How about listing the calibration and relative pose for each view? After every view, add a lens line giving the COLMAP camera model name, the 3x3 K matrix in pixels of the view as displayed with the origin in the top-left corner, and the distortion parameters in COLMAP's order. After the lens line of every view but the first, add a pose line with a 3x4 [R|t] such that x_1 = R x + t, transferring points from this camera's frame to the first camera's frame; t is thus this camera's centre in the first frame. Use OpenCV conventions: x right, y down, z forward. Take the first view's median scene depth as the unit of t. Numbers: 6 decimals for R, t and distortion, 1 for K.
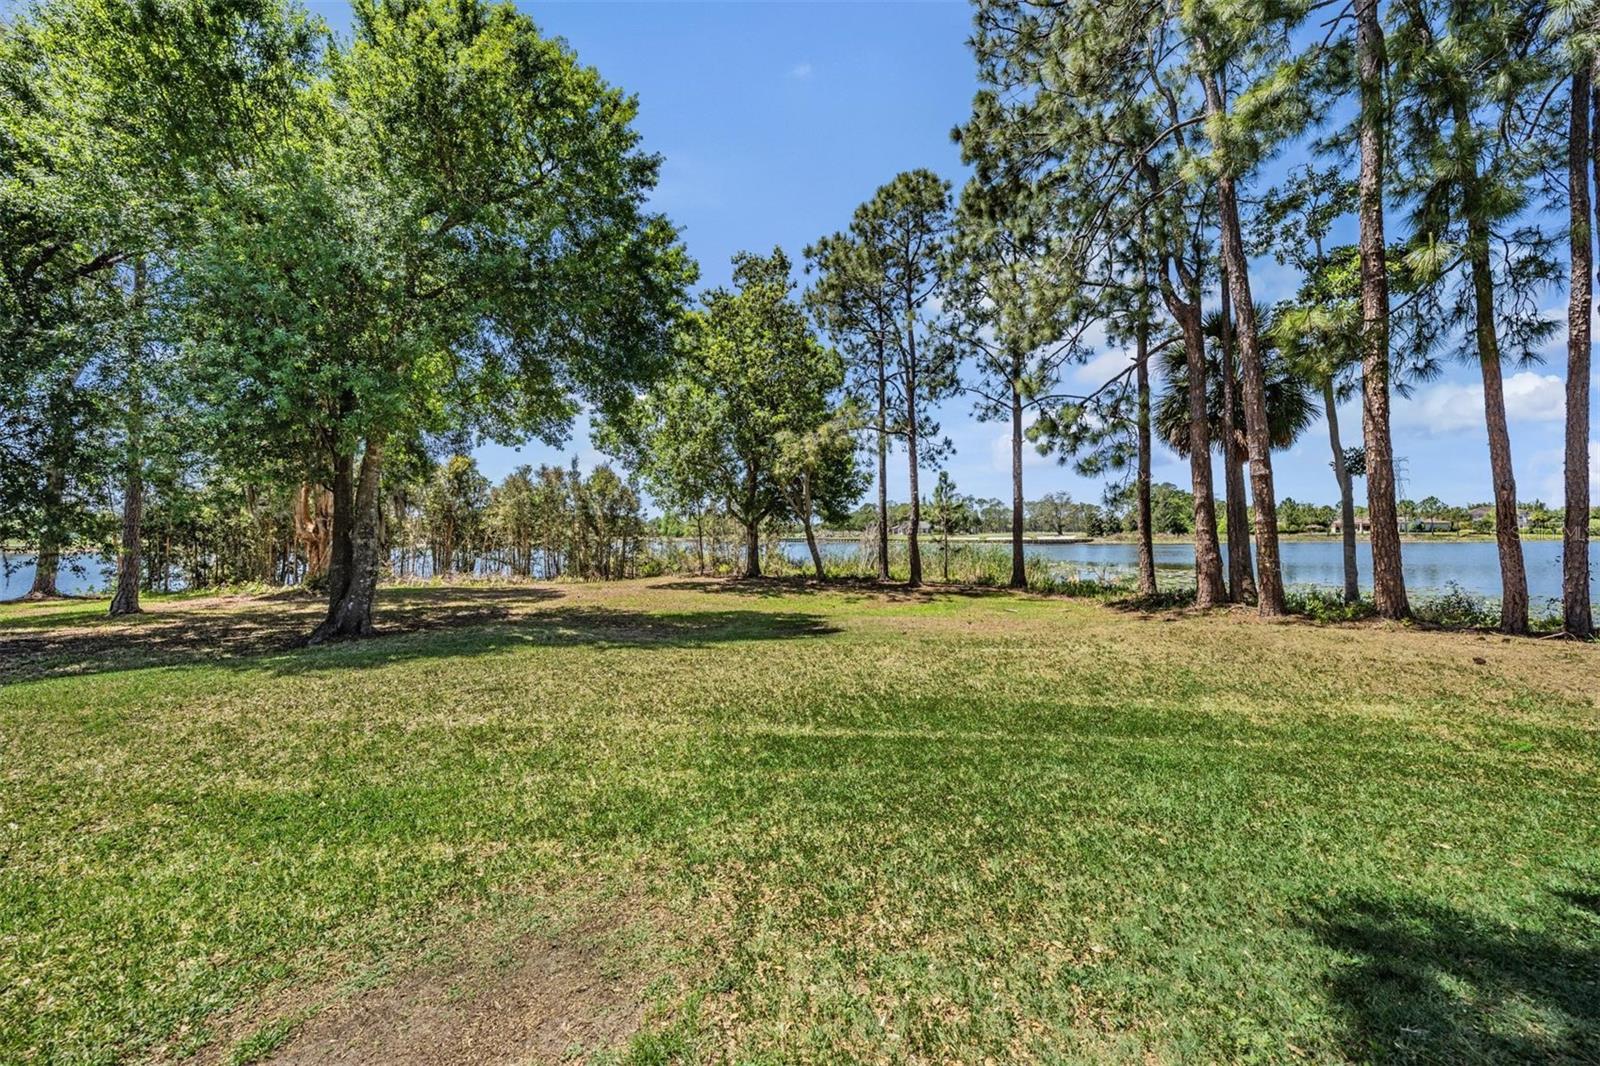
lens RADIAL K [[588.0, 0, 799.0], [0, 588.0, 532.7], [0, 0, 1]] dist [0.000096, 0.000025]
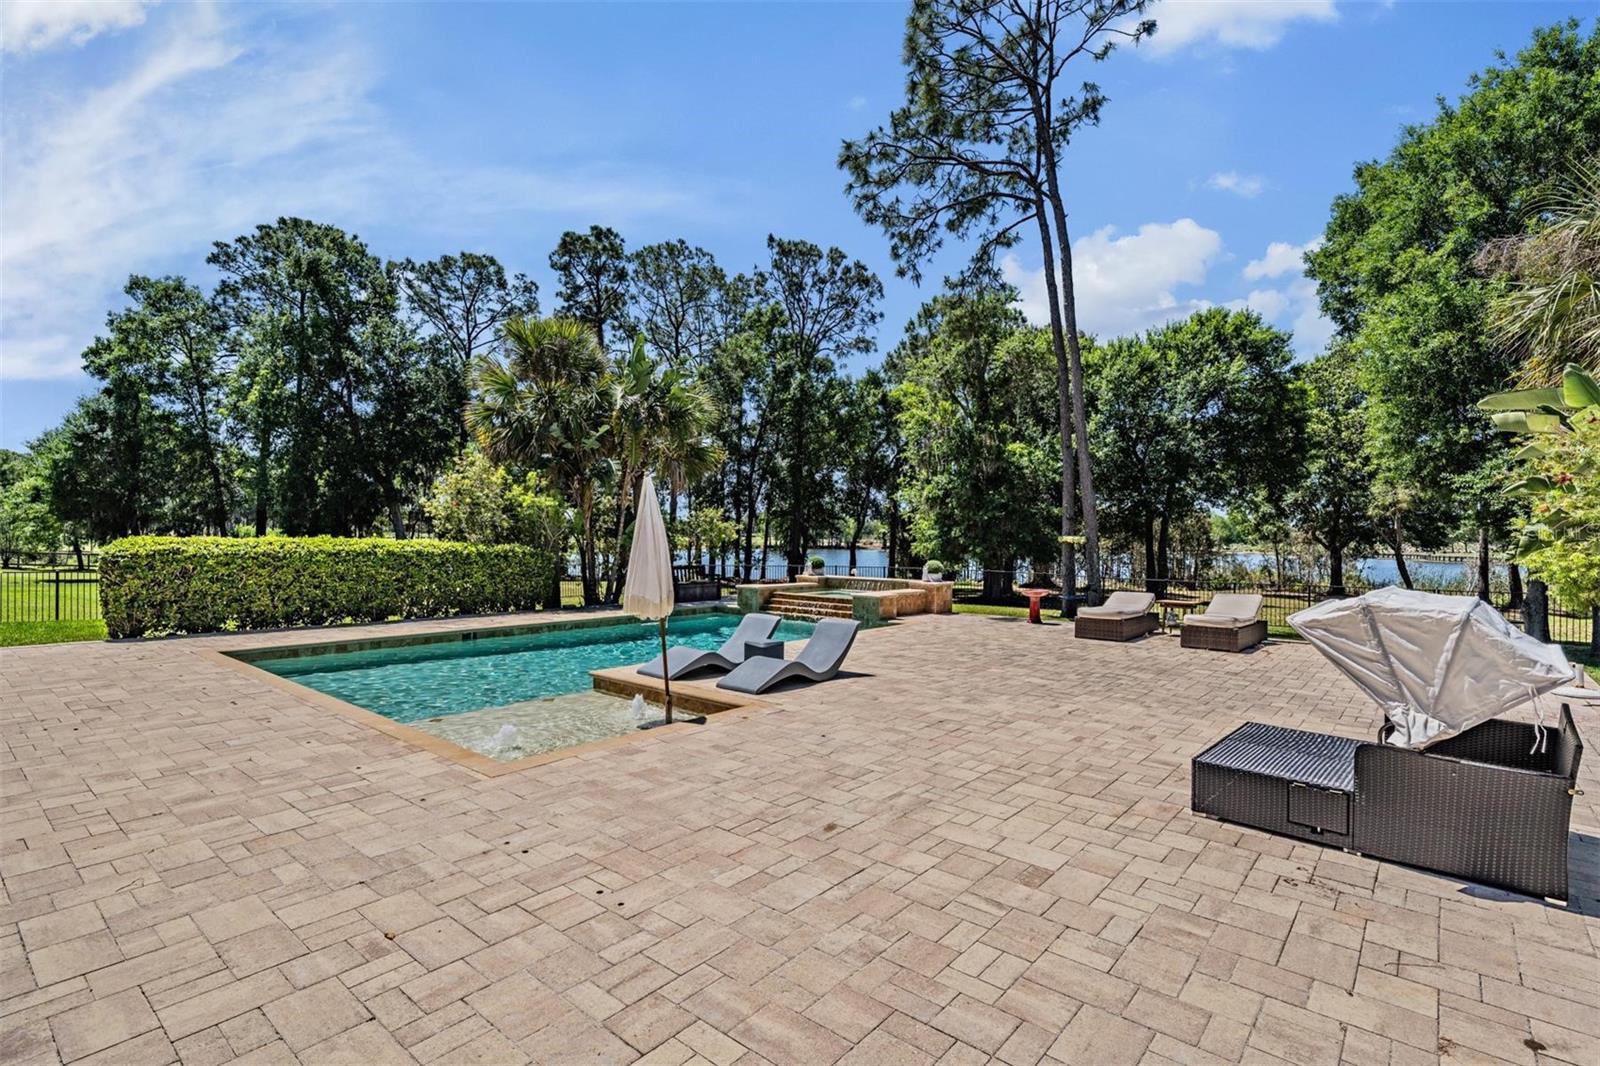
lens RADIAL K [[766.2, 0, 799.4], [0, 766.2, 529.4], [0, 0, 1]] dist [-0.000794, 0.001979]
pose [[0.803225, 0.001572, -0.595673, -0.030652], [-0.004445, 0.999984, -0.003354, -0.042265], [0.595659, 0.005342, 0.803220, -0.798576]]
